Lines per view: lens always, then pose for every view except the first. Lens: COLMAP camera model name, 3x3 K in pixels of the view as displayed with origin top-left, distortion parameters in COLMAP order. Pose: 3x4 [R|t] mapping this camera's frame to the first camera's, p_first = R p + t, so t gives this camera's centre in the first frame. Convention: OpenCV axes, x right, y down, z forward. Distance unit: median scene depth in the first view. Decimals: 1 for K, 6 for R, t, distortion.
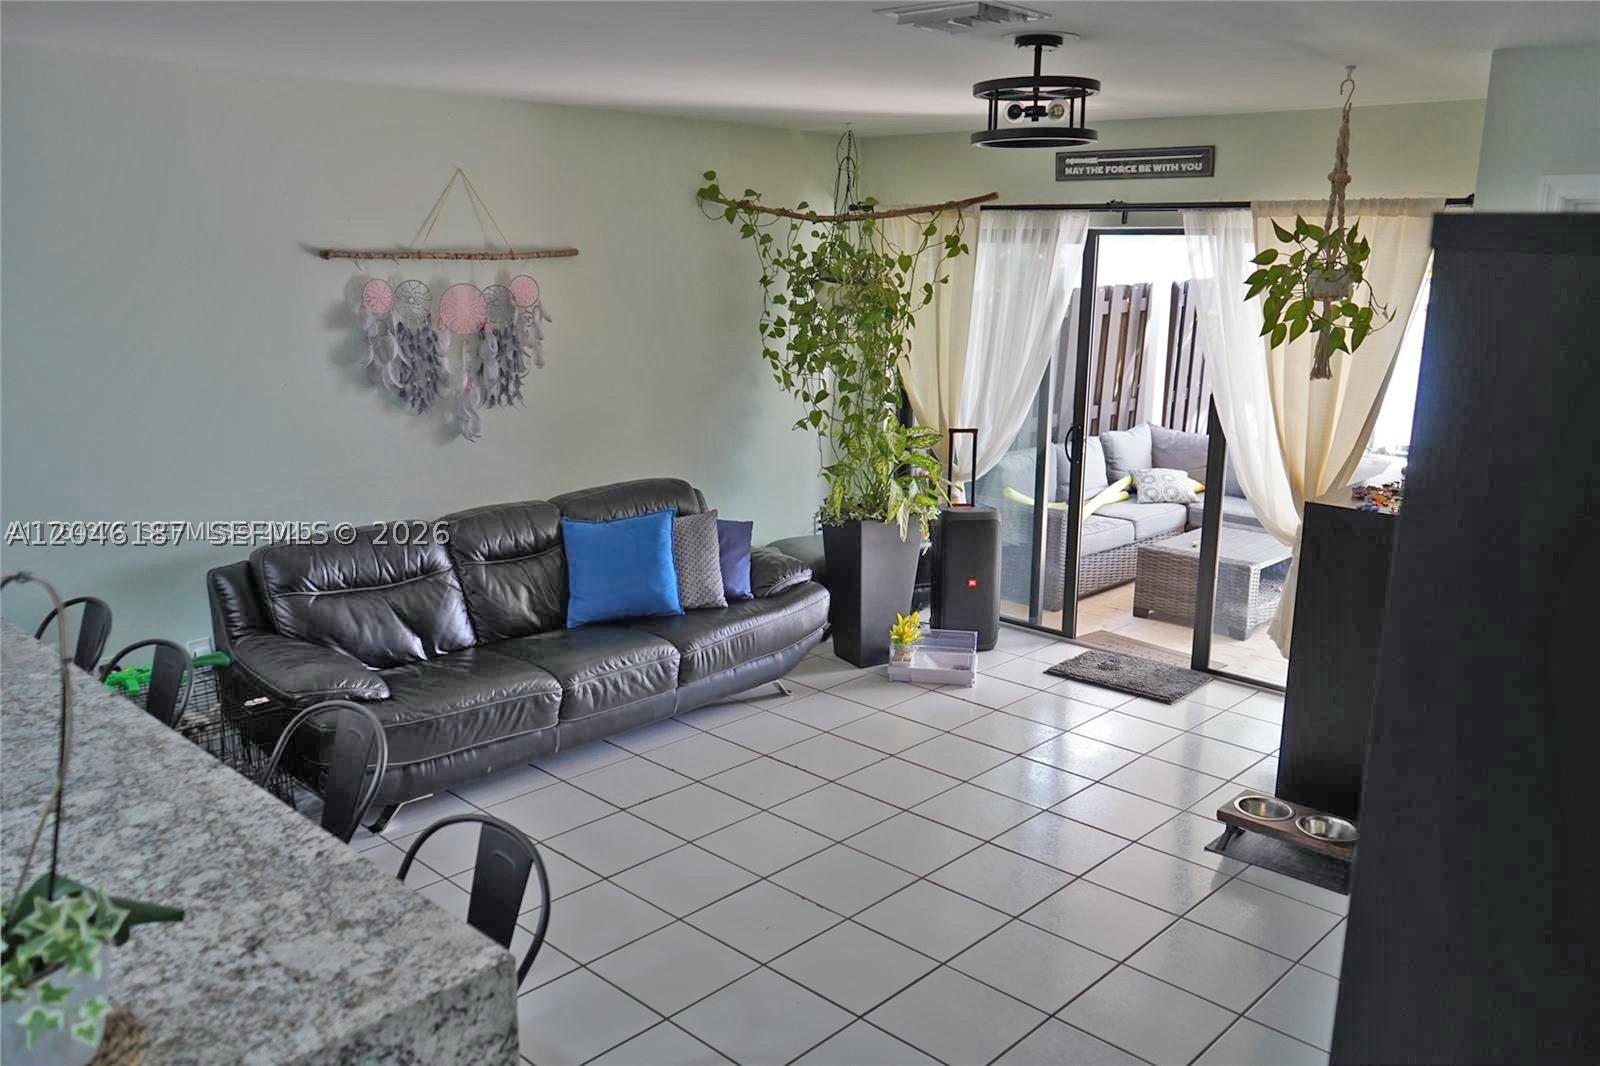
lens RADIAL K [[1271.1, 0, 798.3], [0, 1271.1, 529.4], [0, 0, 1]] dist [-0.018278, 0.016424]
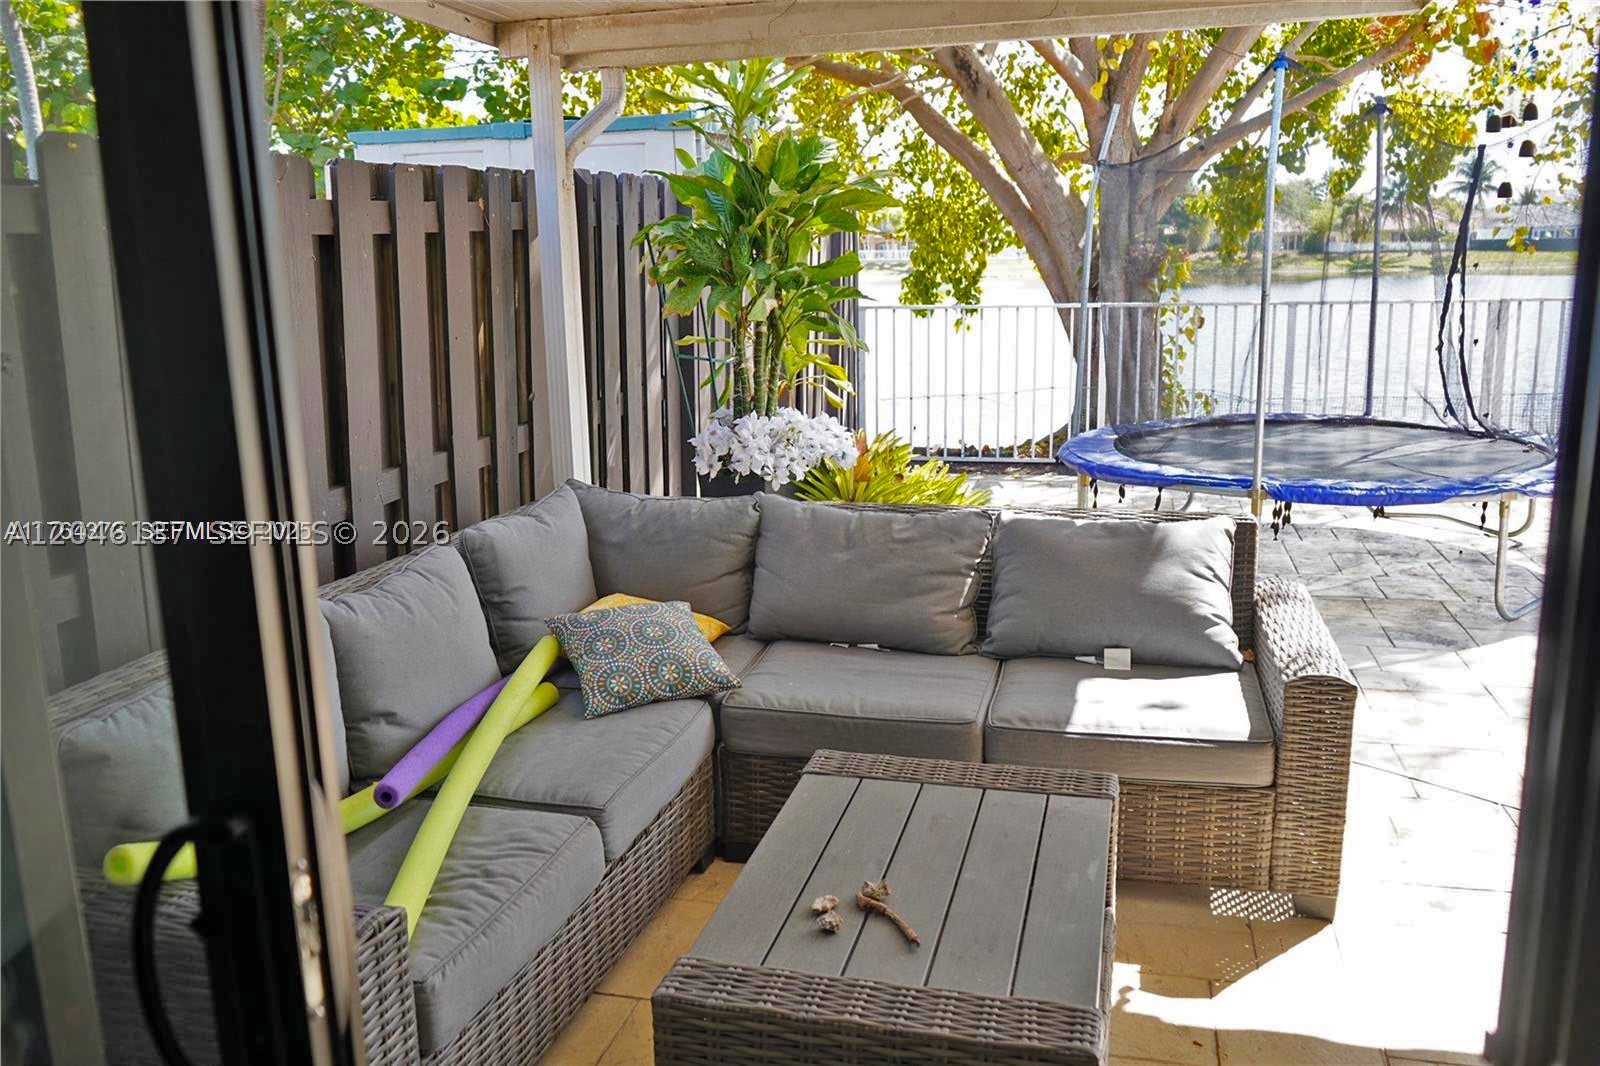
lens RADIAL K [[1271.1, 0, 801.4], [0, 1271.1, 529.3], [0, 0, 1]] dist [-0.018278, 0.016424]
pose [[0.877720, -0.133847, 0.460100, 0.154171], [0.136254, 0.990274, 0.028152, -0.073614], [-0.459393, 0.037981, 0.887421, 0.619973]]
